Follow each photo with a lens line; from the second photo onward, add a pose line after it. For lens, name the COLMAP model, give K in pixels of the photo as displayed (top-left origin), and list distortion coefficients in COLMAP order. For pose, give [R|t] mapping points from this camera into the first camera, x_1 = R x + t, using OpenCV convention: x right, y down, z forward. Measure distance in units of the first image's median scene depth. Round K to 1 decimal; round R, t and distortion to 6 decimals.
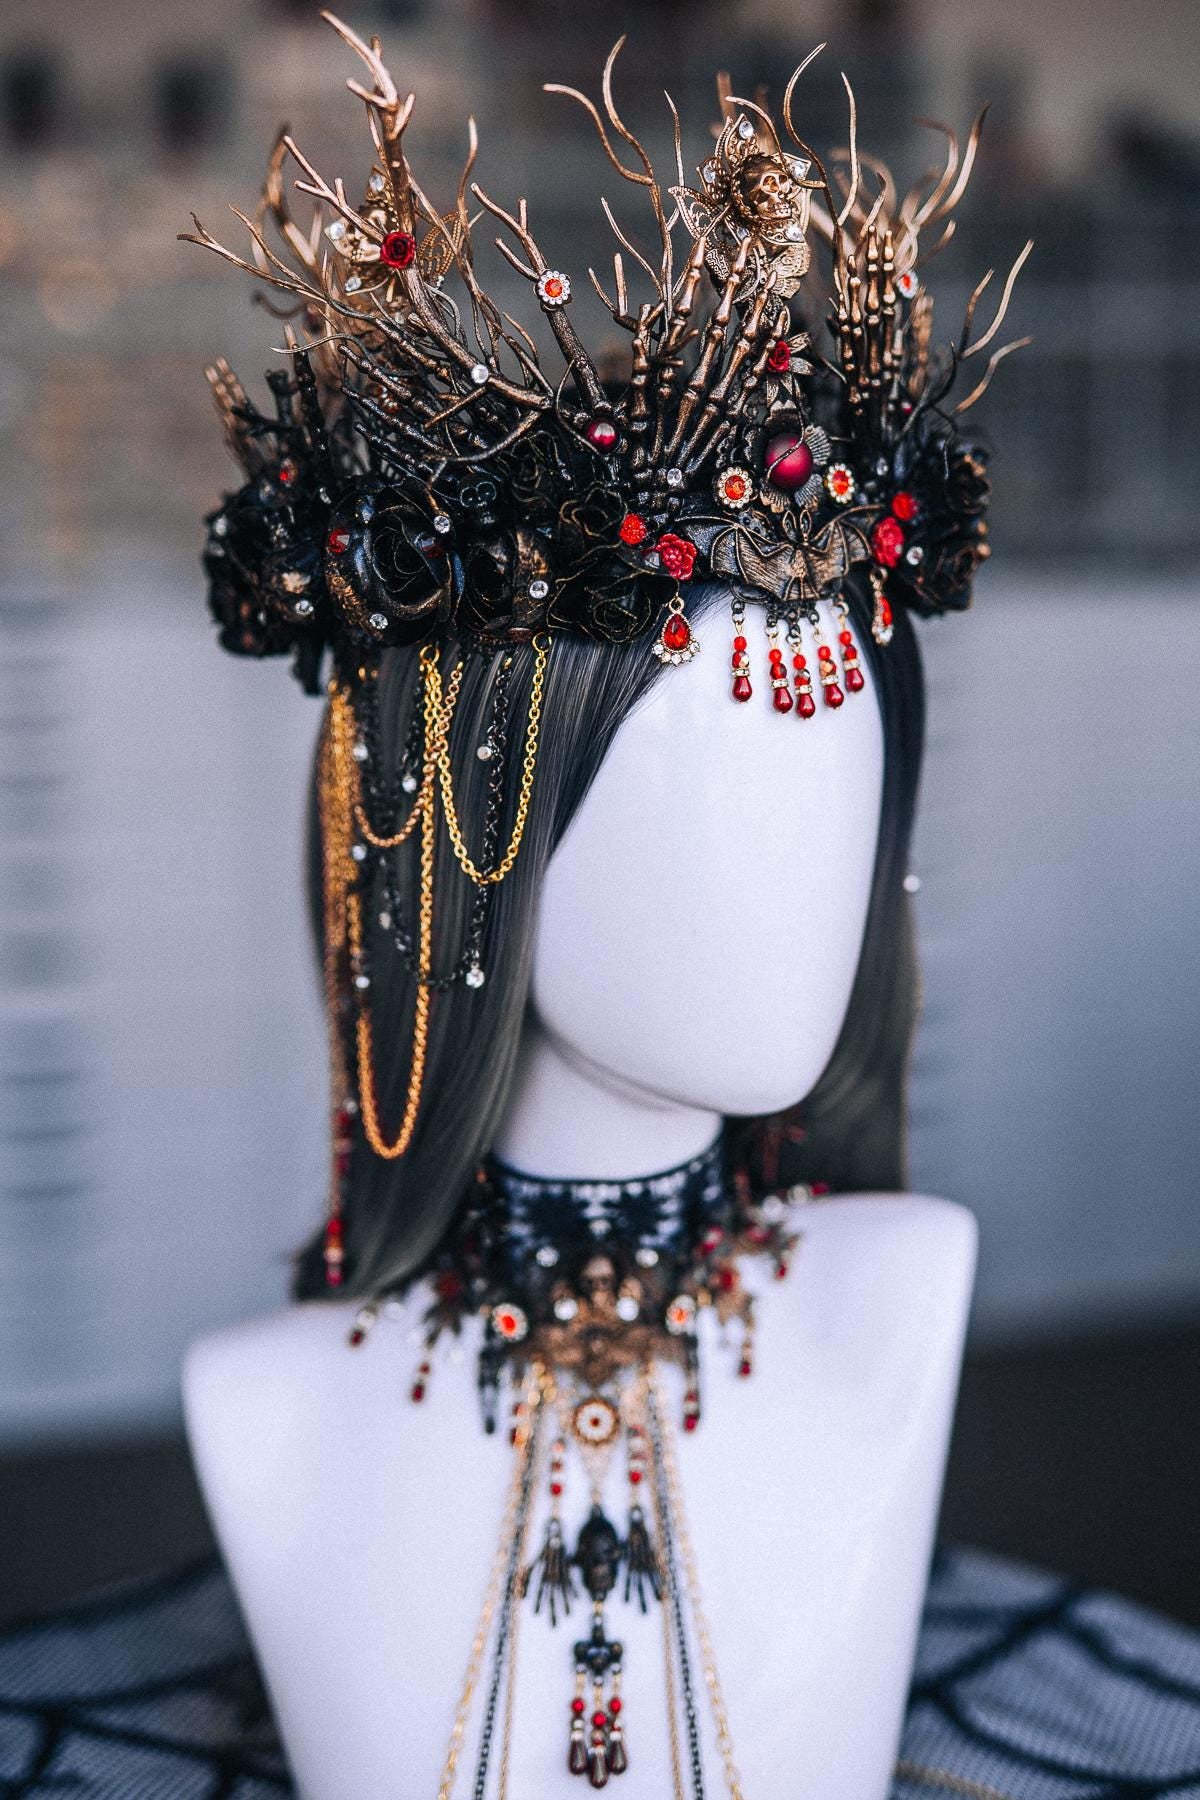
lens RADIAL K [[2775.2, 0, 634.0], [0, 2775.2, 874.1], [0, 0, 1]] dist [-0.024993, 0.000000]
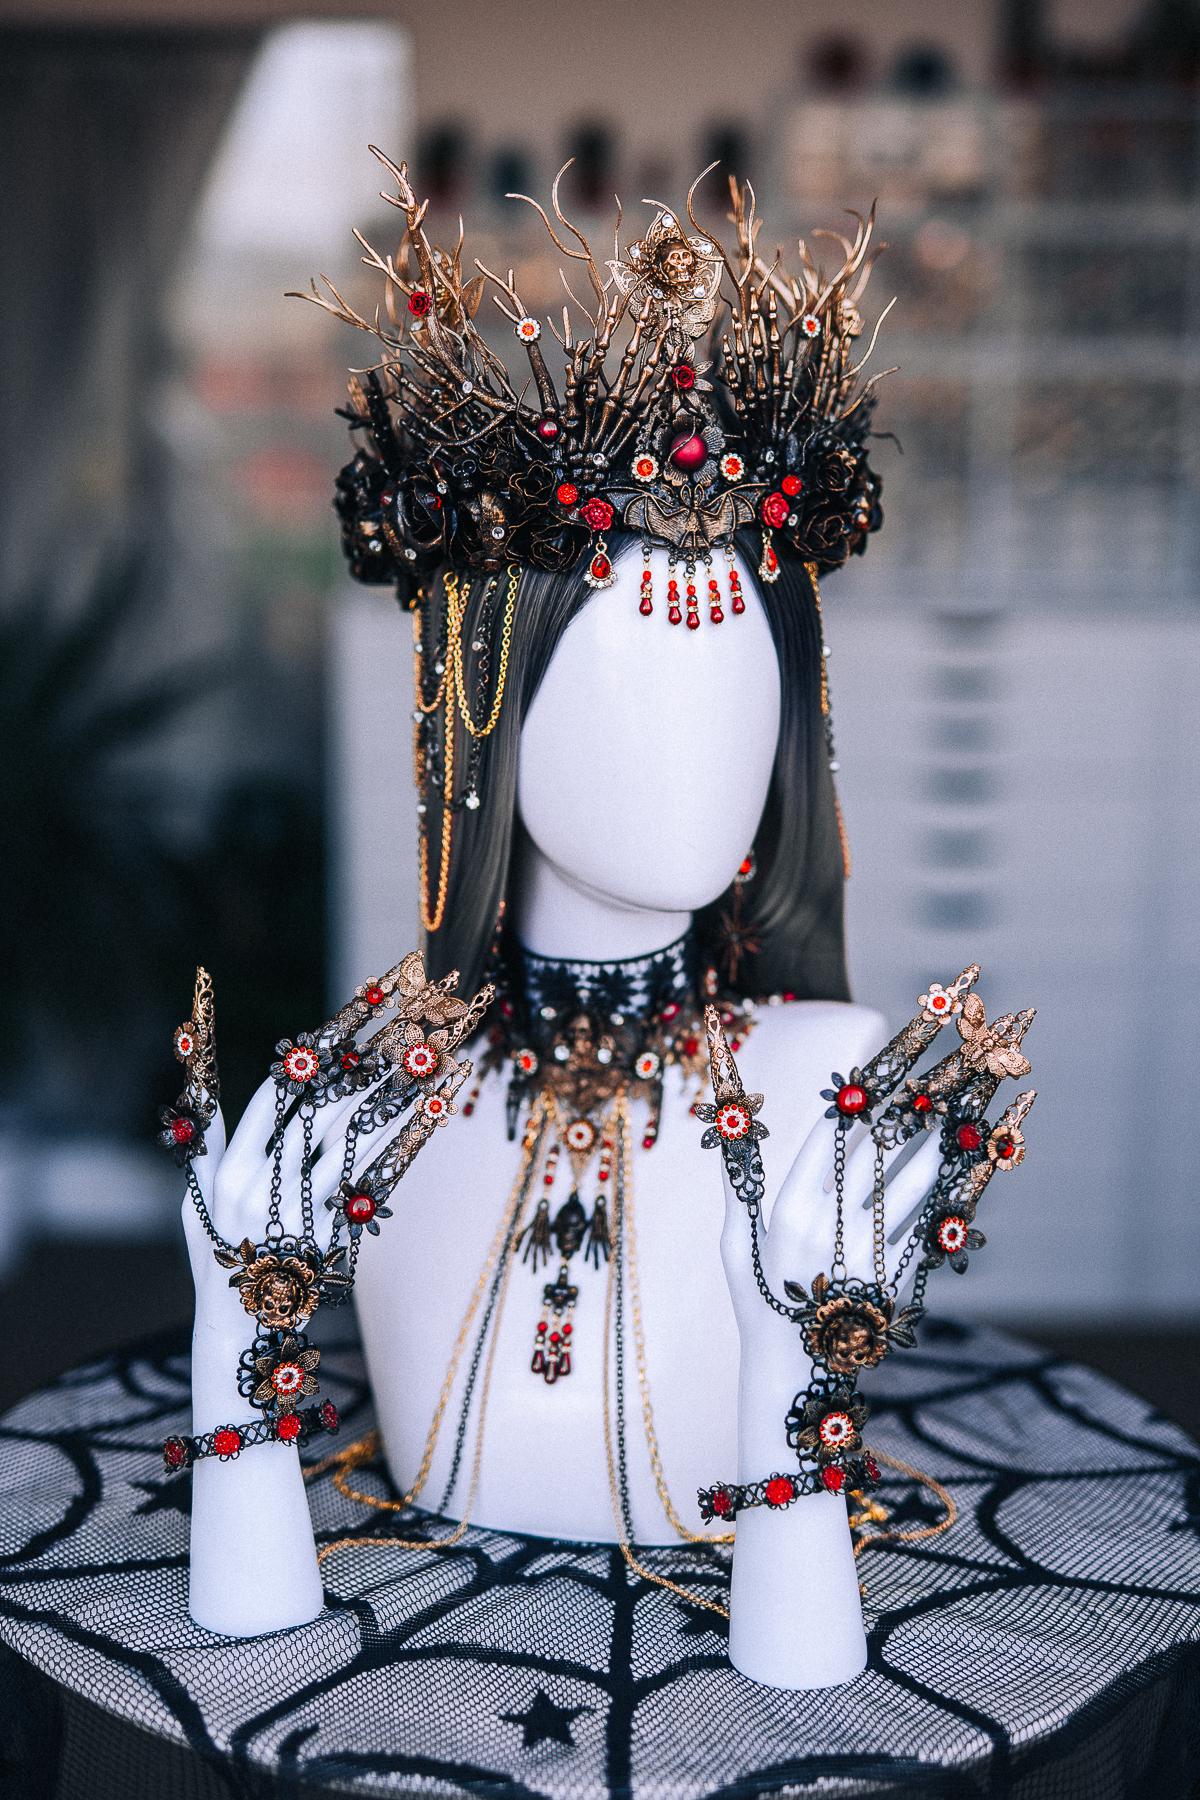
lens RADIAL K [[2699.3, 0, 625.9], [0, 2699.3, 891.3], [0, 0, 1]] dist [-0.005121, 0.000000]
pose [[0.969243, 0.054855, -0.239914, 0.359115], [-0.056005, 0.998428, 0.002027, 0.075901], [0.239648, 0.011472, 0.970792, -0.353523]]
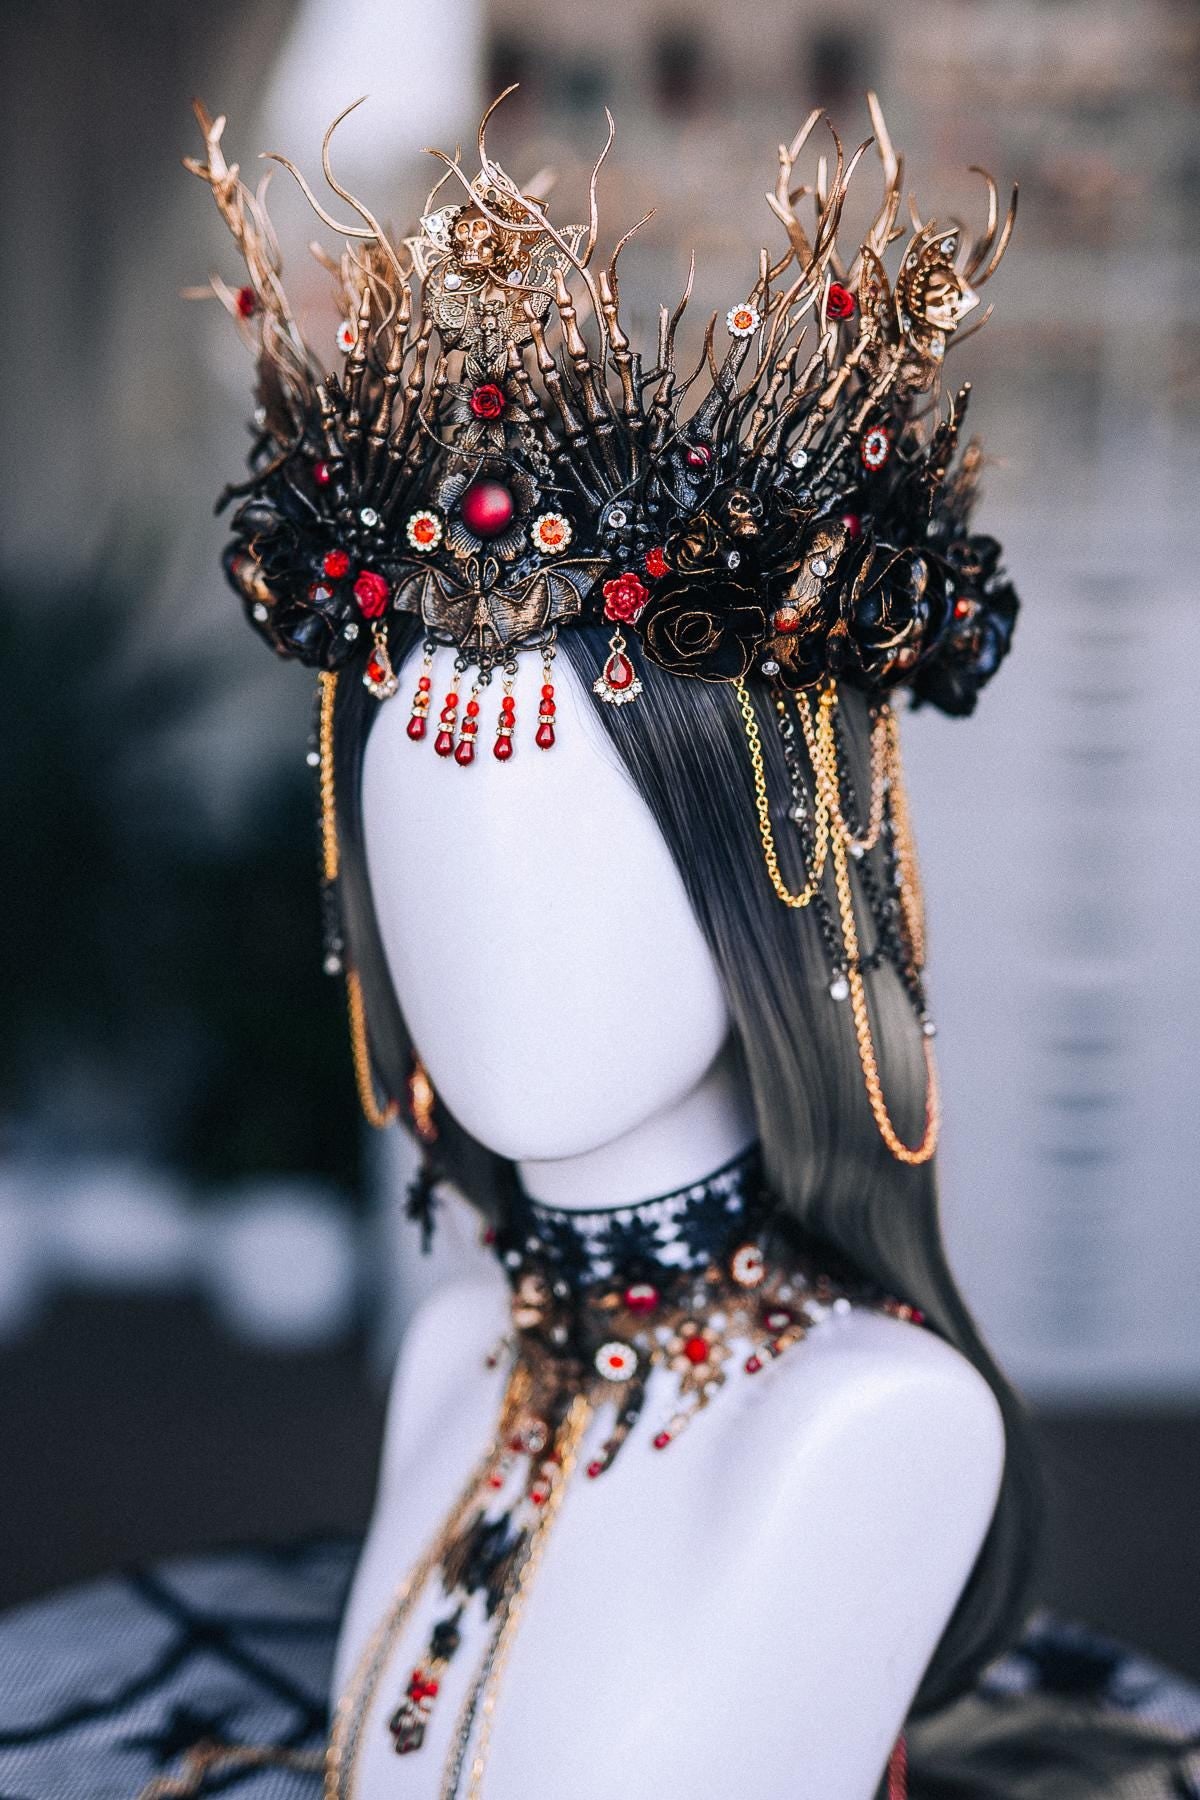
lens RADIAL K [[2775.2, 0, 563.6], [0, 2775.2, 843.9], [0, 0, 1]] dist [-0.024993, 0.000000]
pose [[0.508929, 0.152045, -0.847274, 0.896797], [-0.154065, 0.984473, 0.084125, -0.113717], [0.846909, 0.087722, 0.524452, 0.492784]]
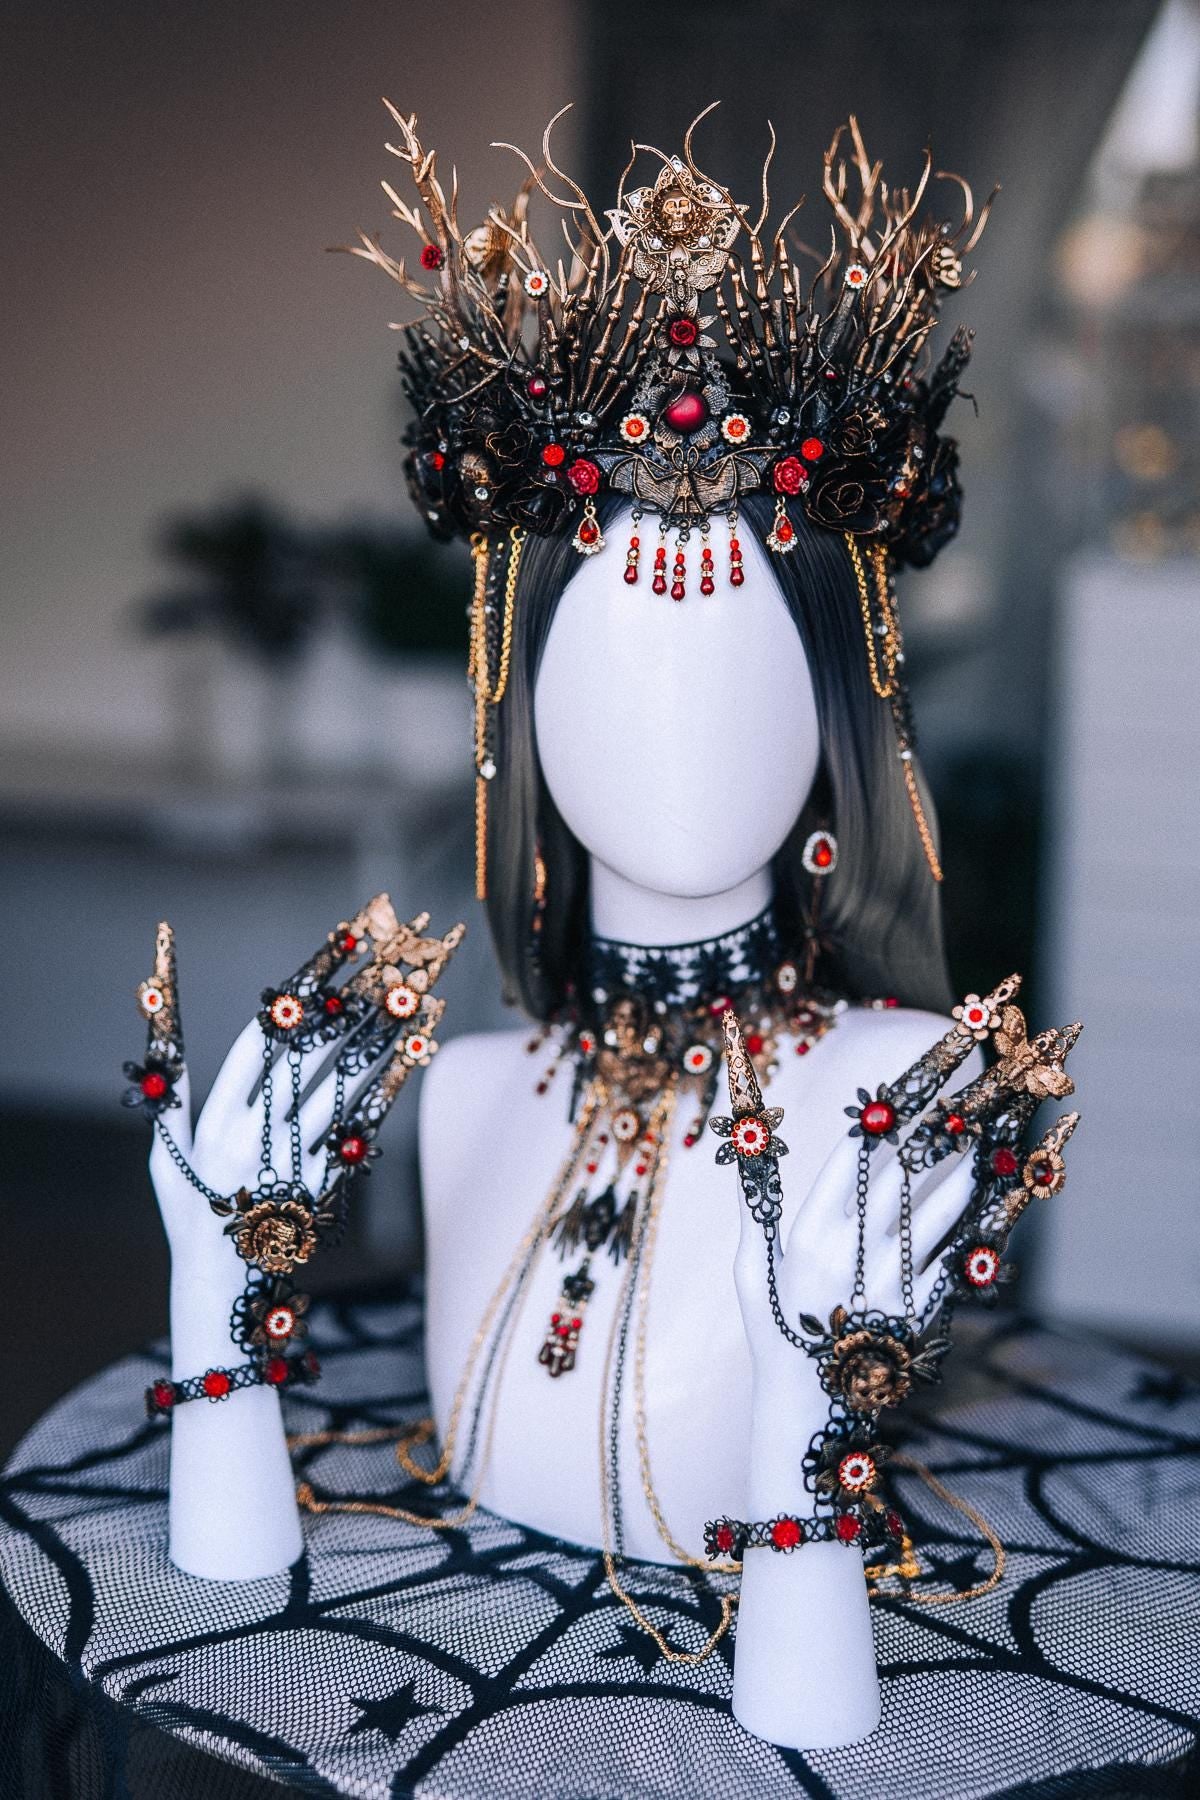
lens RADIAL K [[2775.2, 0, 575.1], [0, 2775.2, 892.5], [0, 0, 1]] dist [-0.024993, 0.000000]
pose [[0.804353, 0.123777, -0.581115, 0.799989], [-0.119033, 0.991801, 0.046492, 0.027548], [0.582106, 0.031776, 0.812492, -0.123347]]
